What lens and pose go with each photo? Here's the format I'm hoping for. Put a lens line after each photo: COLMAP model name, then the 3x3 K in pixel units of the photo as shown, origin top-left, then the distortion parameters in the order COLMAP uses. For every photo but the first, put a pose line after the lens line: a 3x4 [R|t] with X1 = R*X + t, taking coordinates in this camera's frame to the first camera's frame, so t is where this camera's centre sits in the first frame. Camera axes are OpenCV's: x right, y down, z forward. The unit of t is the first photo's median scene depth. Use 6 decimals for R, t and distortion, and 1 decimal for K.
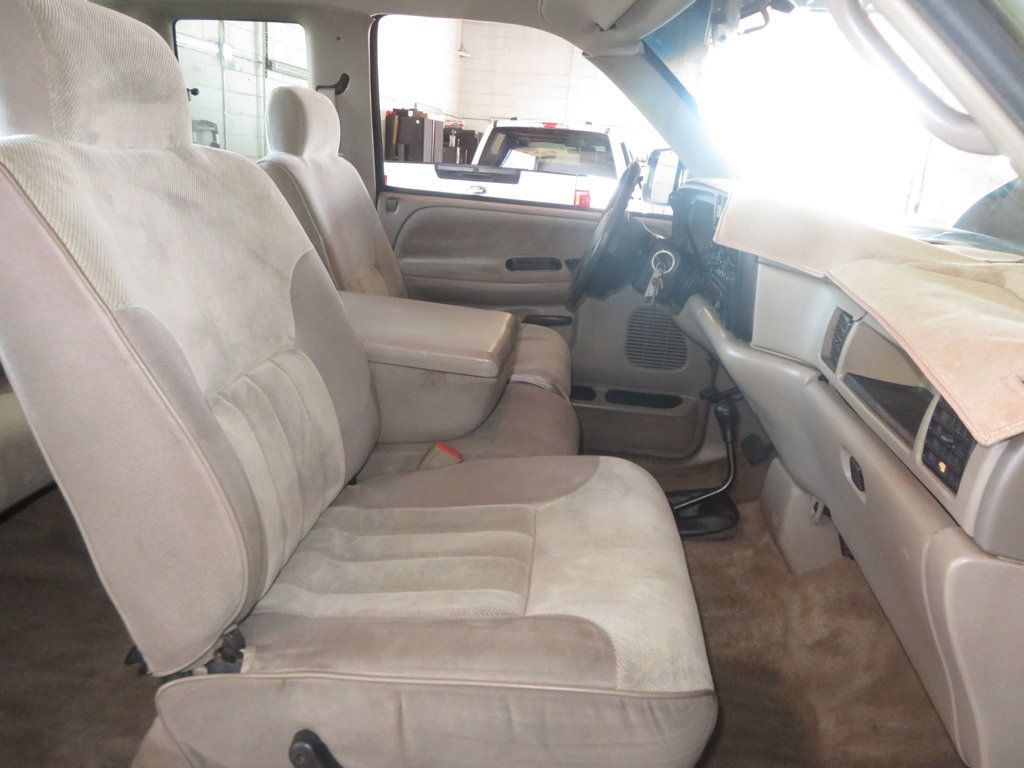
lens RADIAL K [[741.6, 0, 513.9], [0, 741.6, 380.2], [0, 0, 1]] dist [-0.011736, 0.008608]
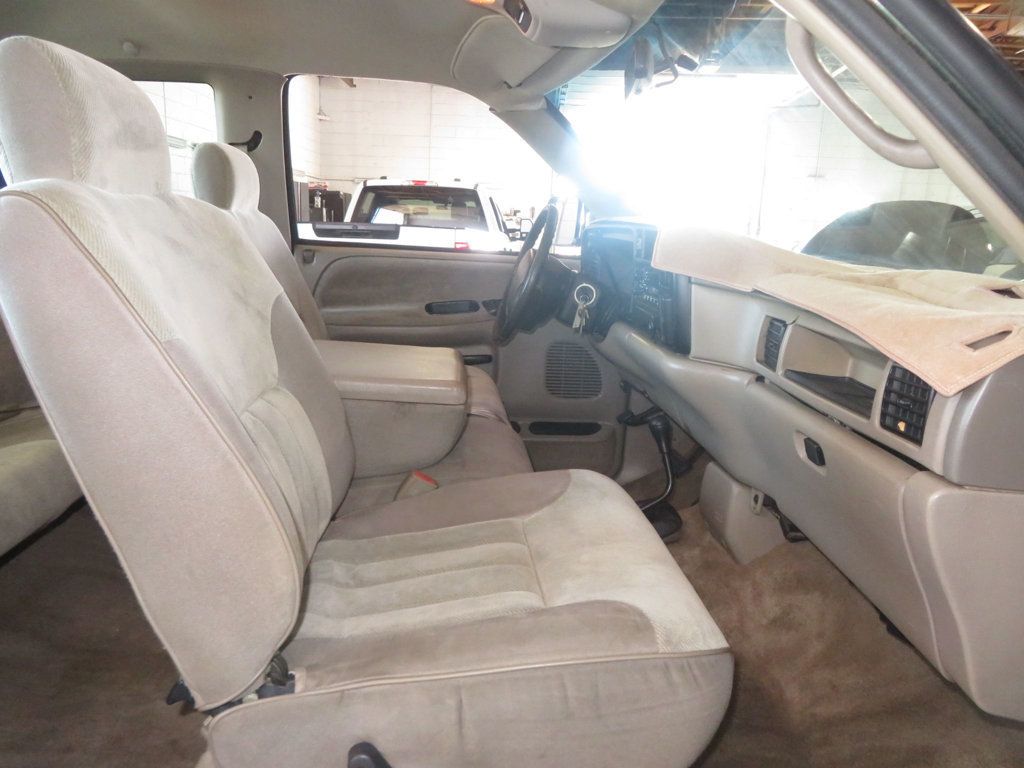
lens RADIAL K [[741.6, 0, 510.5], [0, 741.6, 381.1], [0, 0, 1]] dist [-0.011736, 0.008608]
pose [[0.982556, -0.071030, 0.171867, -0.159078], [0.083372, 0.994352, -0.065679, 0.044174], [-0.166231, 0.078862, 0.982928, -0.055967]]
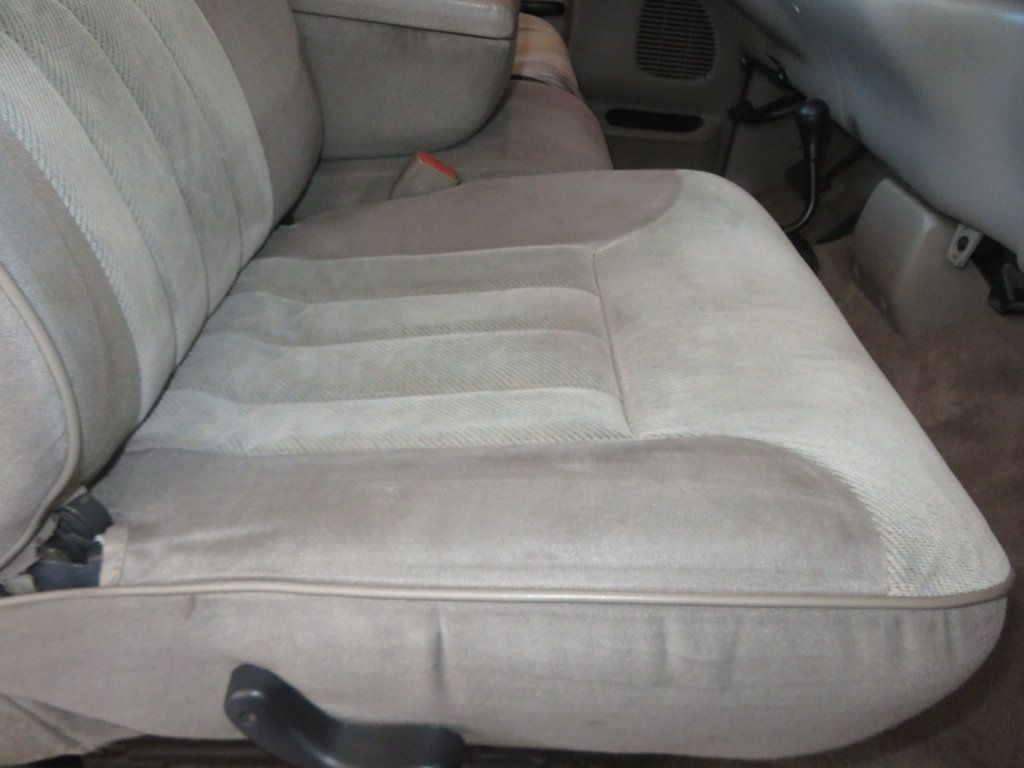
lens RADIAL K [[741.6, 0, 515.3], [0, 741.6, 381.3], [0, 0, 1]] dist [-0.011736, 0.008608]
pose [[0.995894, -0.041283, 0.080566, -0.092225], [0.014118, 0.949904, 0.312222, 0.084460], [-0.089419, -0.309802, 0.946587, 0.394696]]
